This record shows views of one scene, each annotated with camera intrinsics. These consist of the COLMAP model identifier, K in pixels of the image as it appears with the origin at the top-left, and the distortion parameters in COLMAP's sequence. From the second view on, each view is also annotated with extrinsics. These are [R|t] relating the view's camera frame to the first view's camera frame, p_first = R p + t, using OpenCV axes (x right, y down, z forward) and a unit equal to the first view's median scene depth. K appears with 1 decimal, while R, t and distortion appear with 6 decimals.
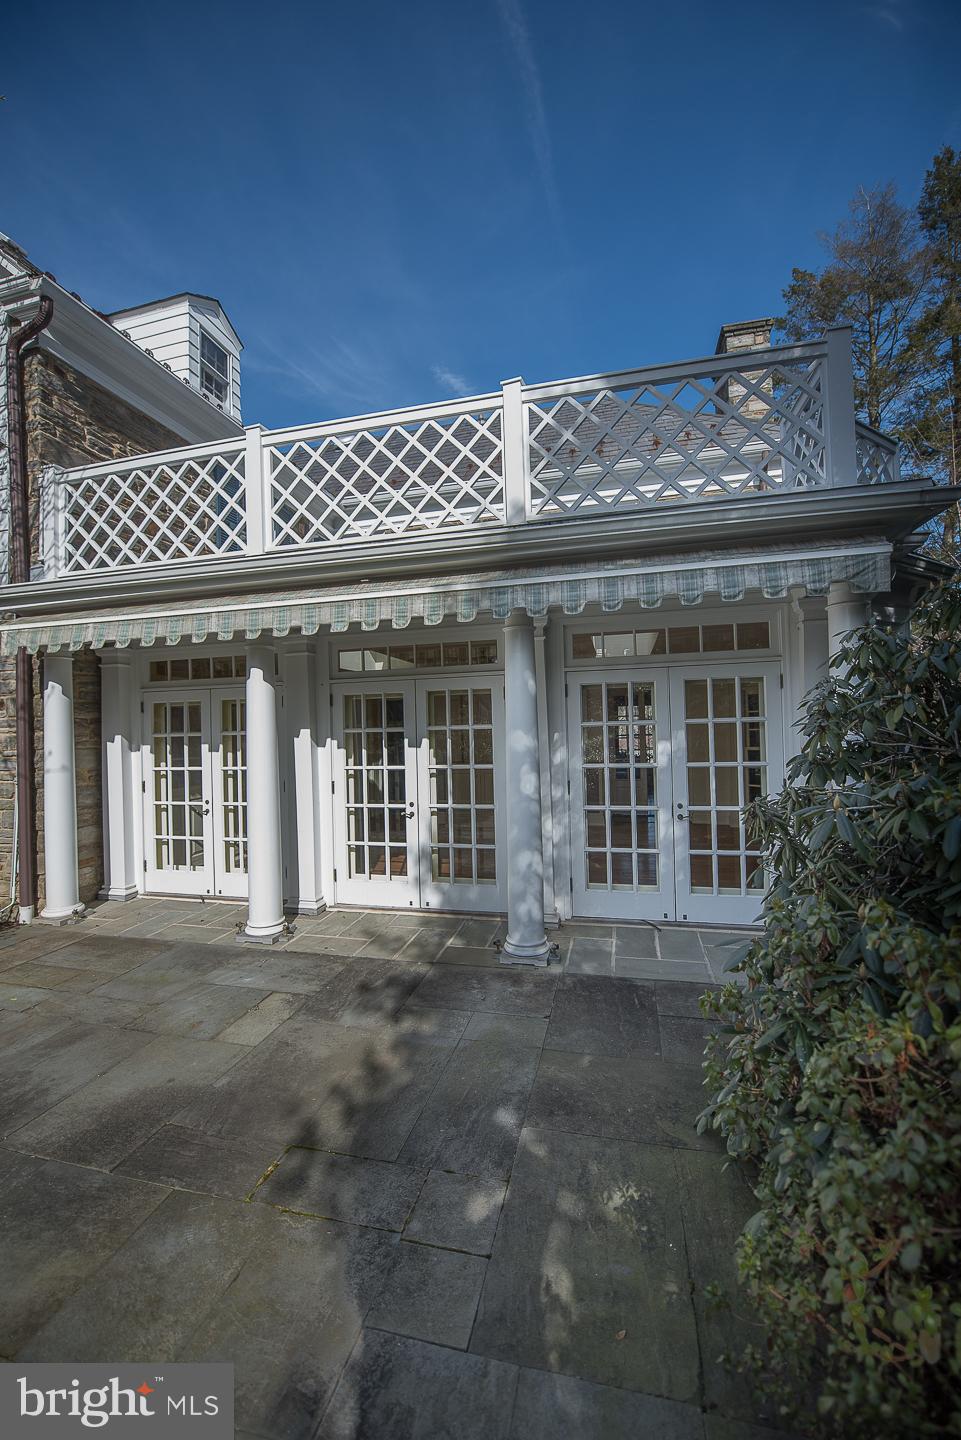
lens RADIAL K [[588.6, 0, 474.0], [0, 588.6, 721.2], [0, 0, 1]] dist [0.000266, -0.000175]
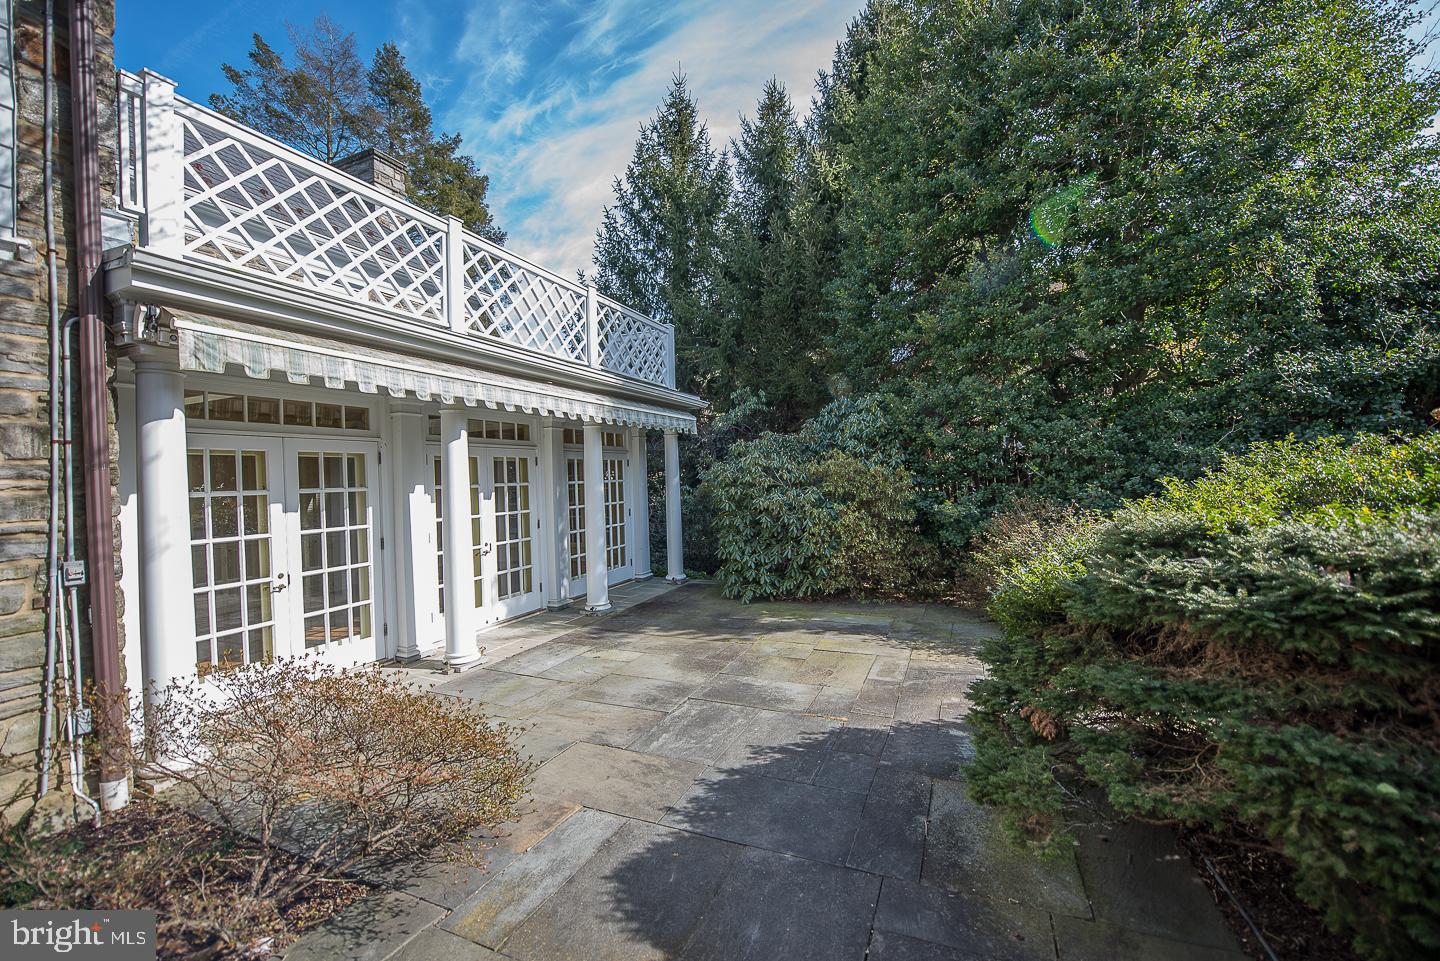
lens RADIAL K [[588.6, 0, 717.9], [0, 588.6, 479.2], [0, 0, 1]] dist [0.000266, -0.000175]
pose [[0.120234, 0.020192, 0.992540, -1.419283], [0.024075, 0.999440, -0.023249, 0.044730], [-0.992454, 0.026691, 0.119680, 0.361857]]
